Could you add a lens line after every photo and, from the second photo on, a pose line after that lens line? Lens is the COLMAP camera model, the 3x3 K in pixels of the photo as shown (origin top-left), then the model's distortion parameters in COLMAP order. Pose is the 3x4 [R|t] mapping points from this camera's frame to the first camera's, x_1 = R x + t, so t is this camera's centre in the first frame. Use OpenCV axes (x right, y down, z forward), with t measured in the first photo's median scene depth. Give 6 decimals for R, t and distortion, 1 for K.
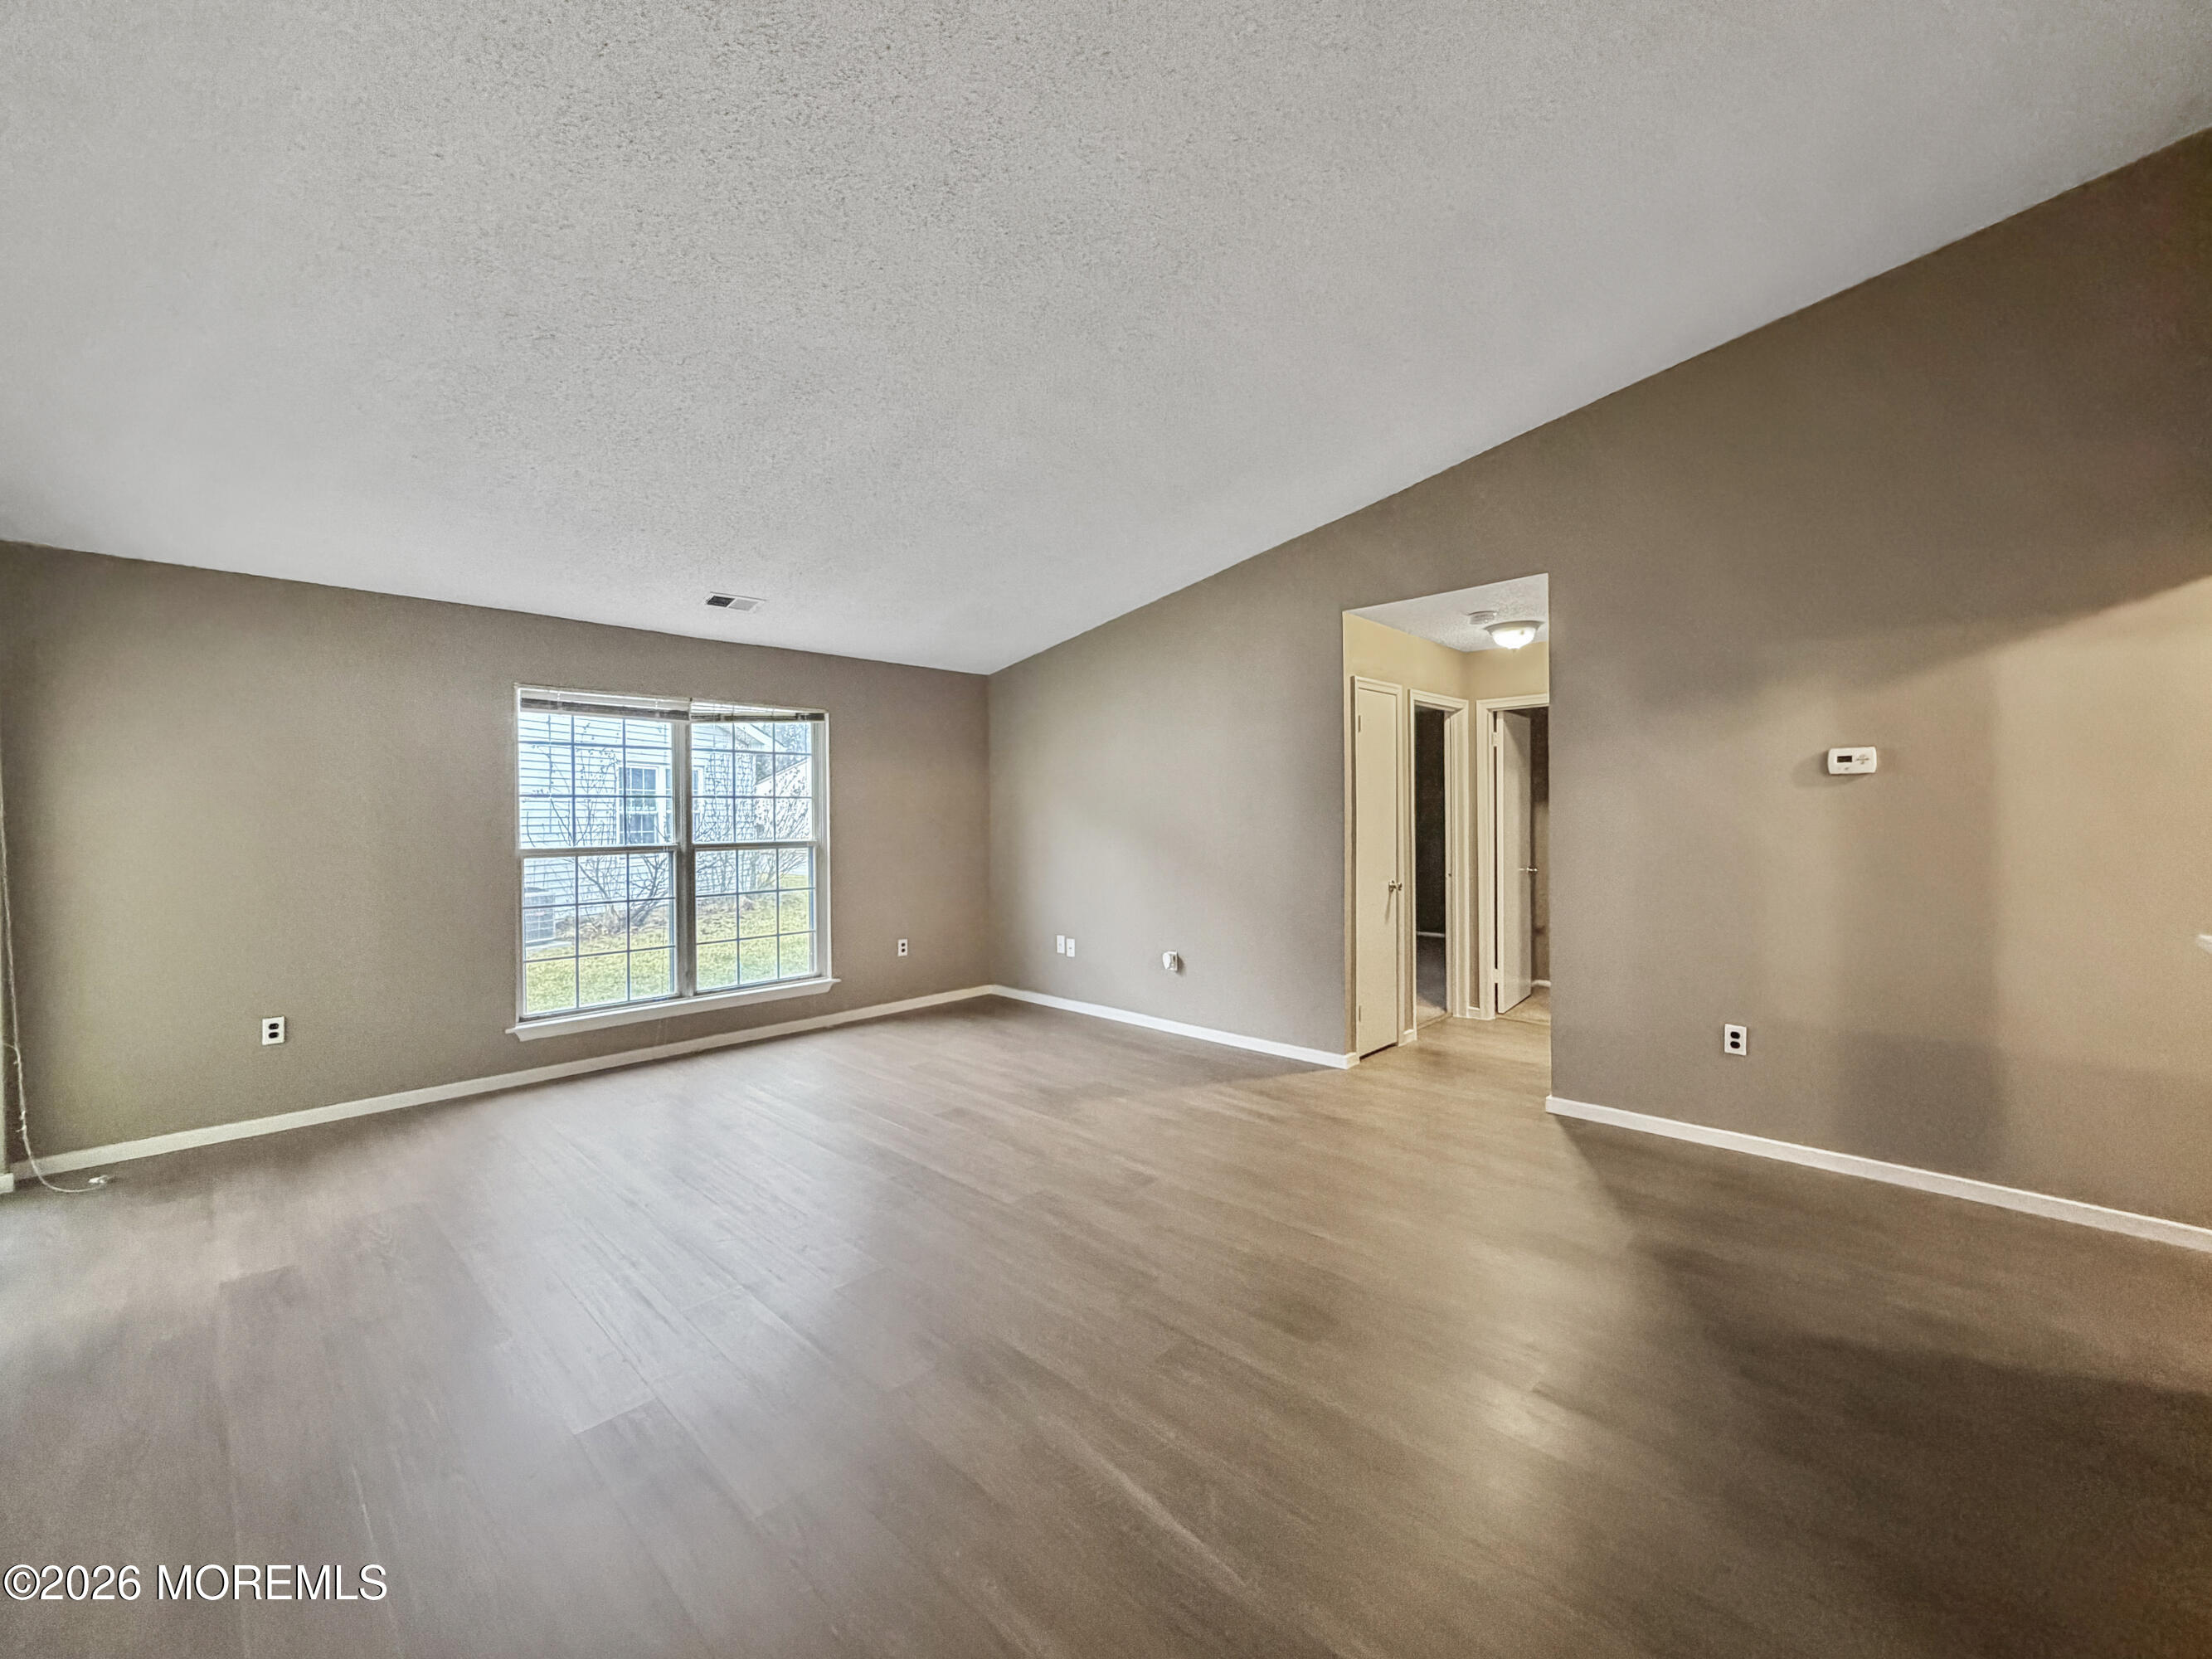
lens RADIAL K [[882.8, 0, 1106.0], [0, 882.8, 829.5], [0, 0, 1]] dist [-0.000265, 0.000165]
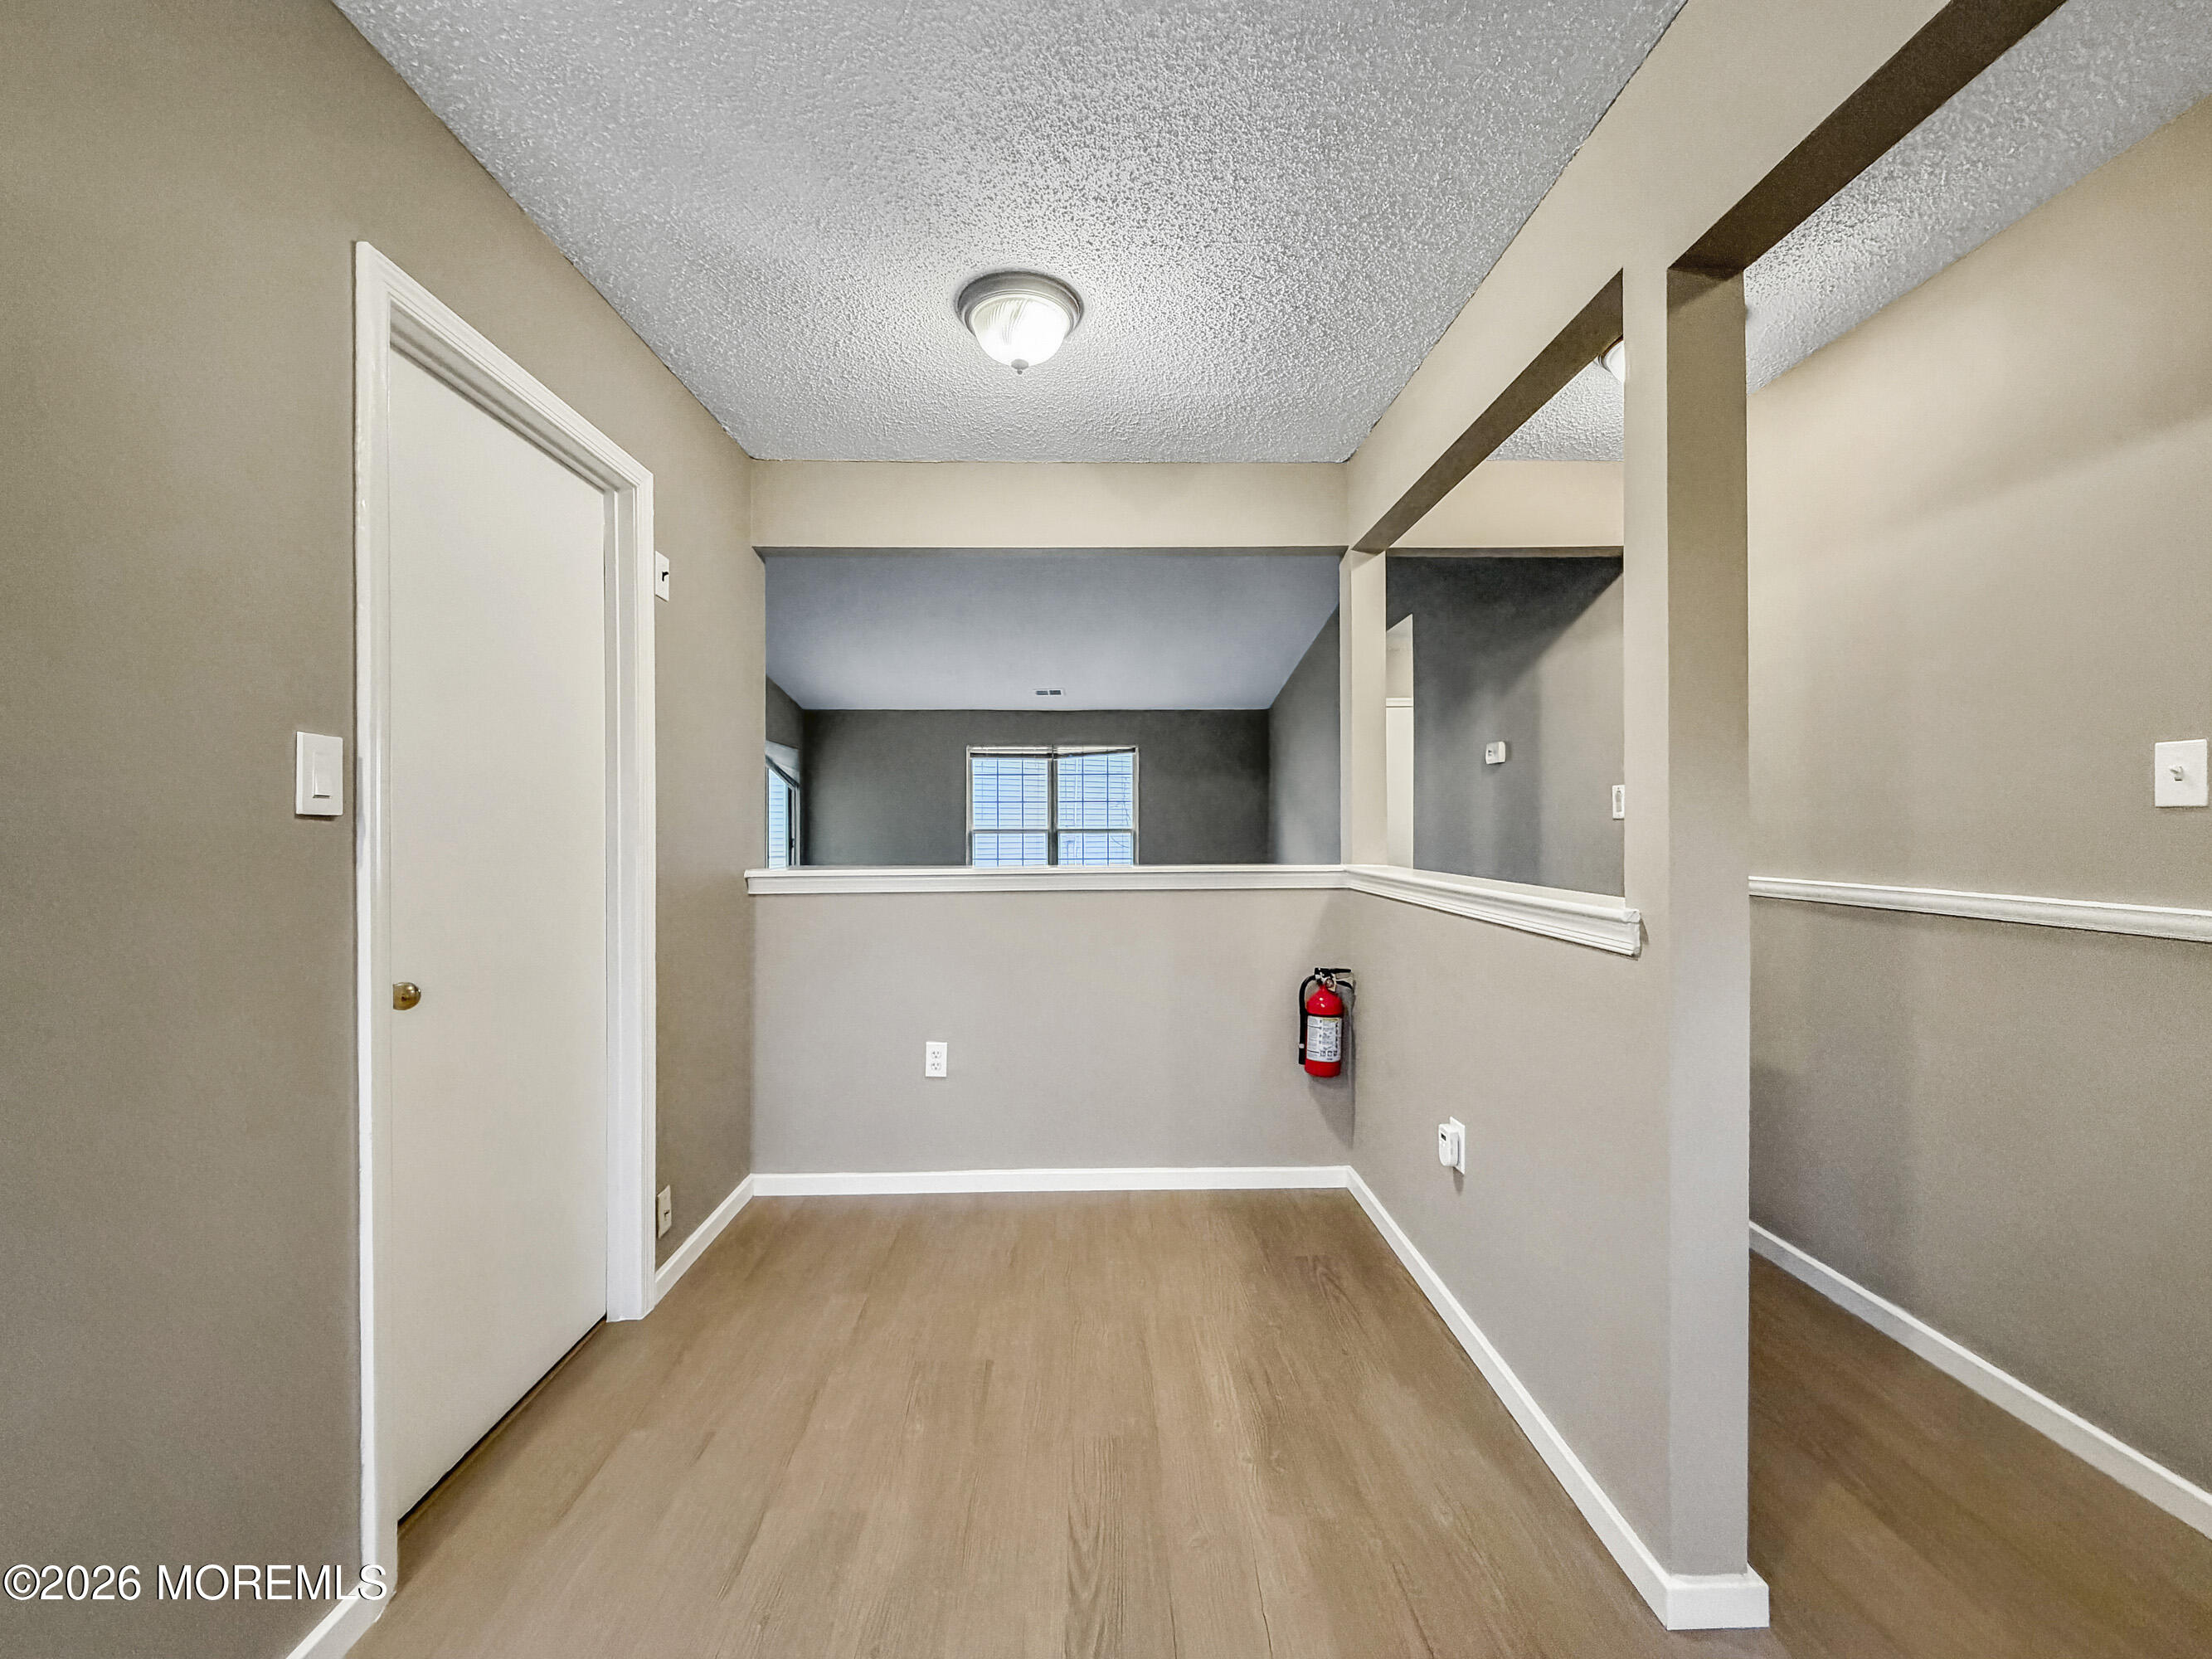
lens RADIAL K [[882.8, 0, 1106.0], [0, 882.8, 829.5], [0, 0, 1]] dist [-0.000265, 0.000165]
pose [[0.706868, 0.008556, -0.707294, 0.920487], [-0.021603, 0.999722, -0.009496, 0.035879], [0.707016, 0.021993, 0.706856, -0.179059]]
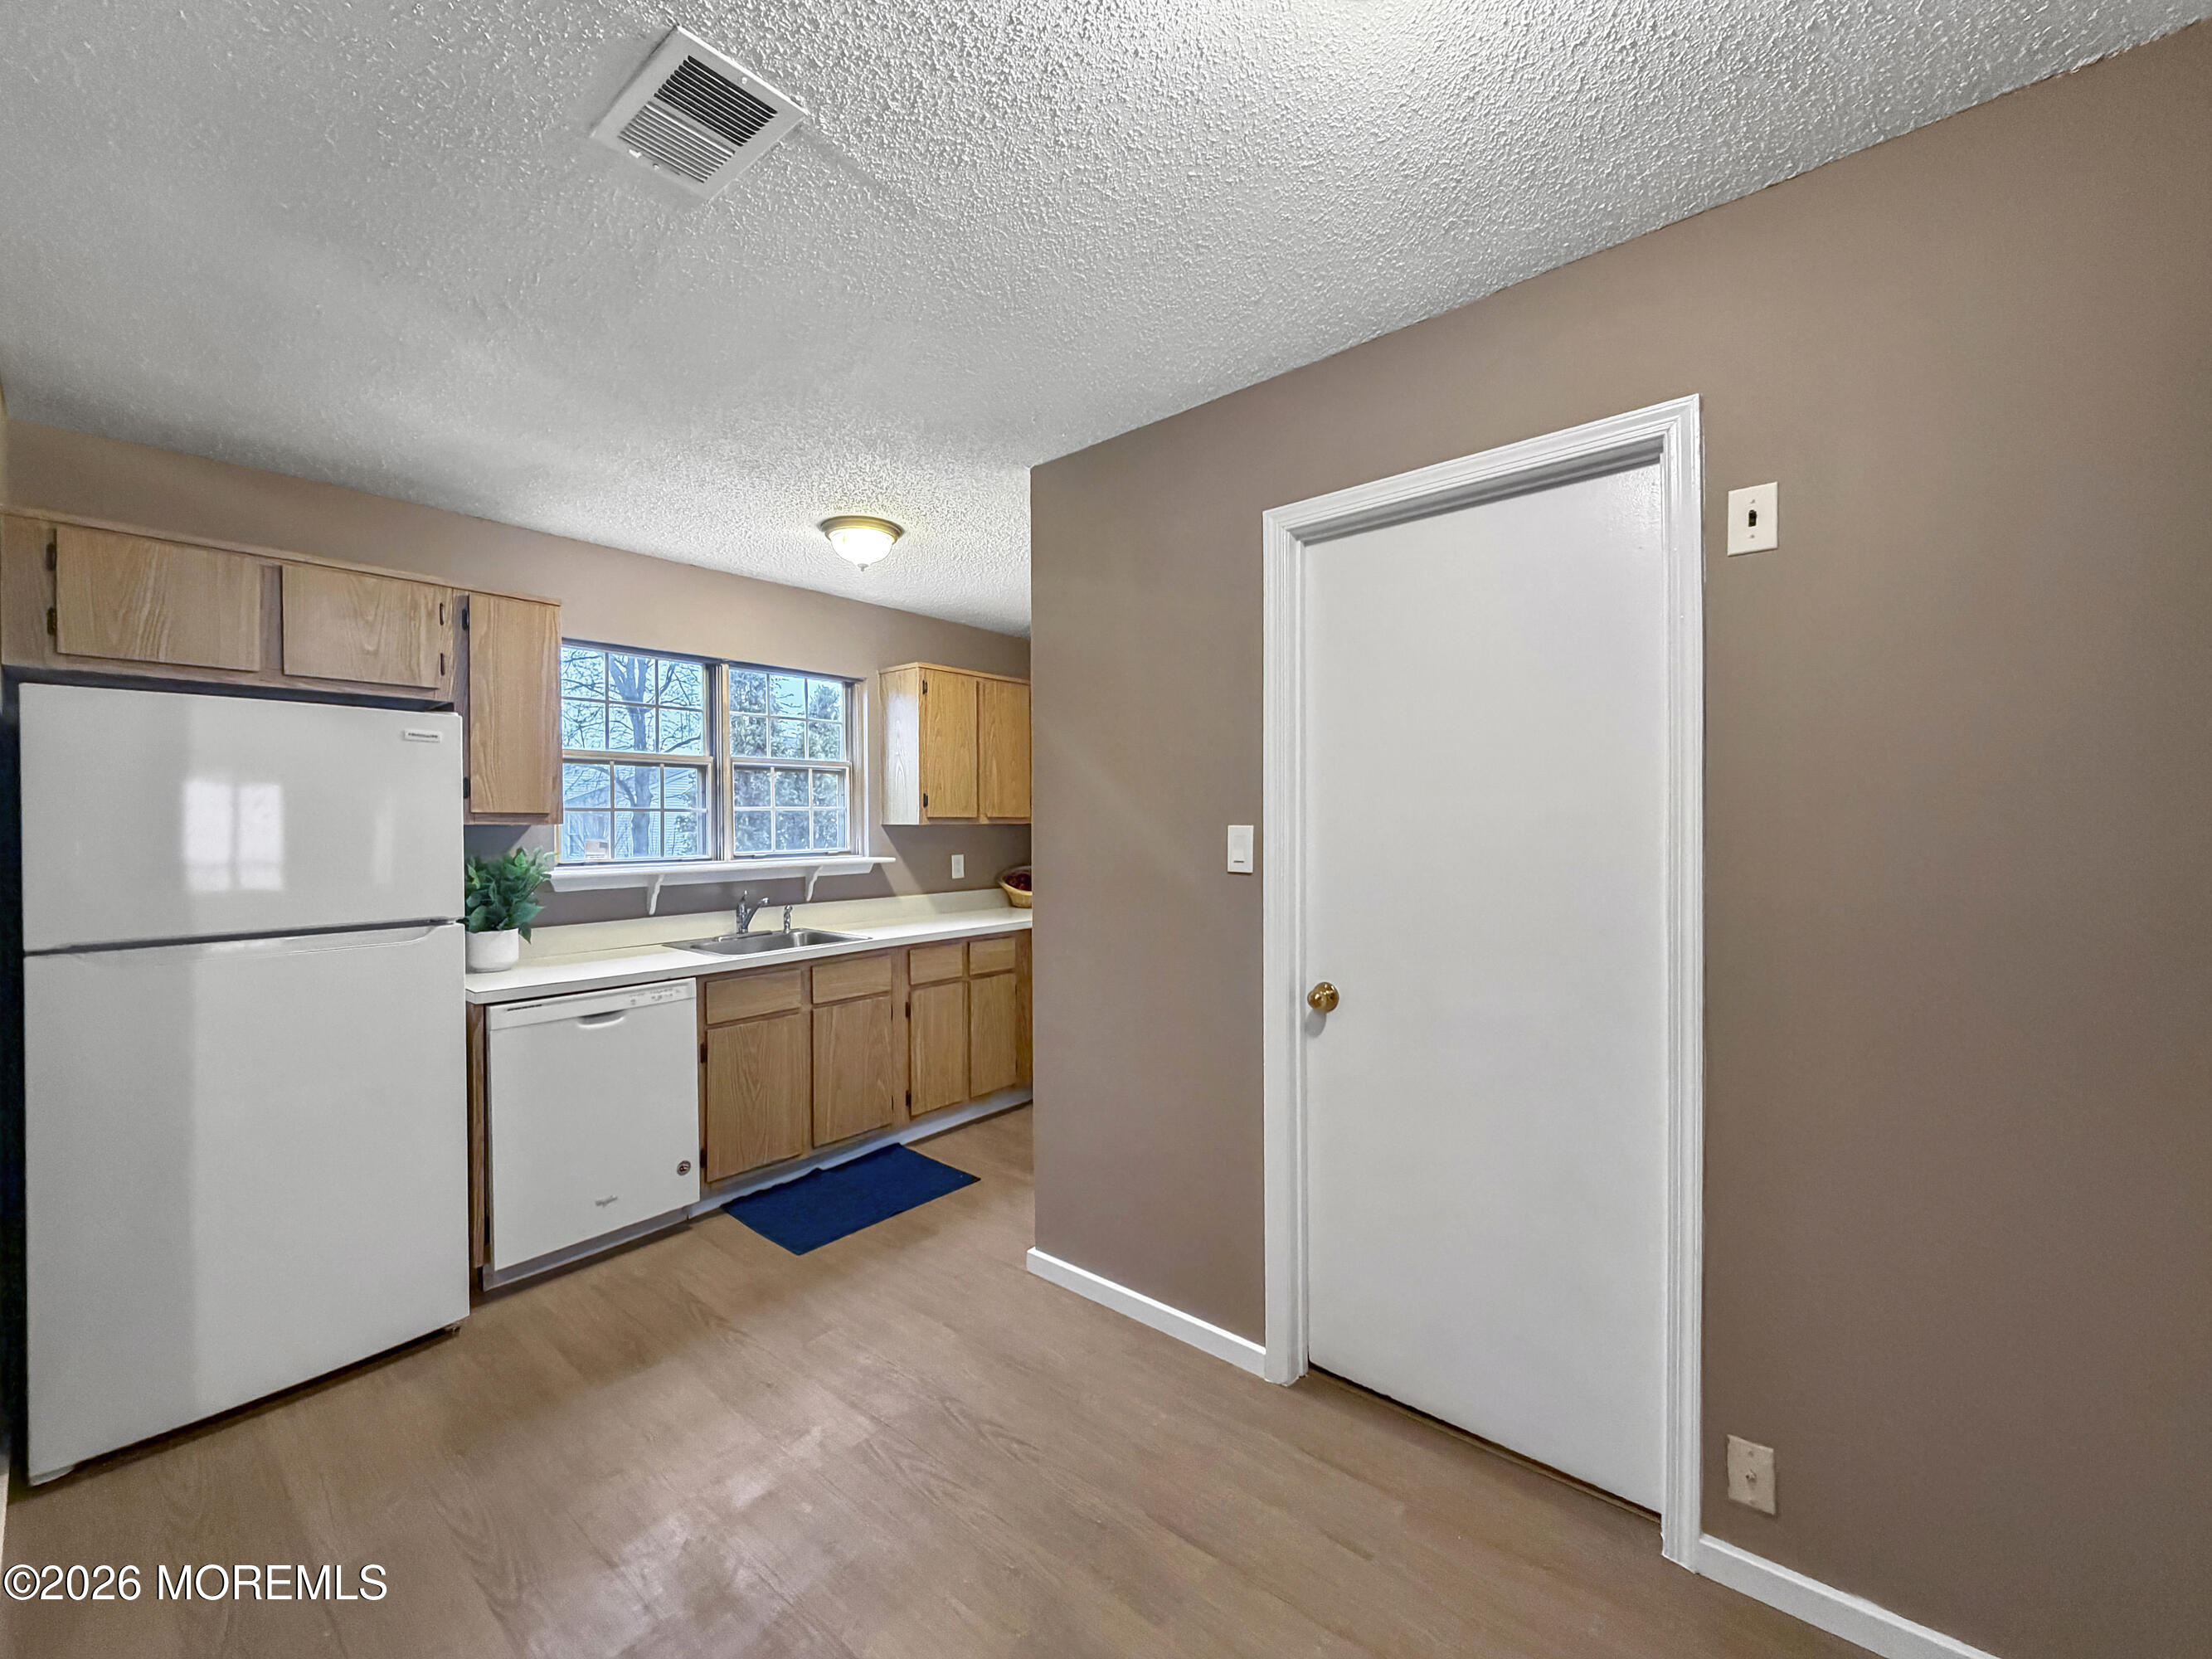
lens RADIAL K [[882.8, 0, 1106.0], [0, 882.8, 829.5], [0, 0, 1]] dist [-0.000265, 0.000165]
pose [[-0.997666, 0.016993, -0.066127, 0.663534], [0.015519, 0.999621, 0.022736, 0.000108], [0.066489, 0.021656, -0.997552, 0.295997]]
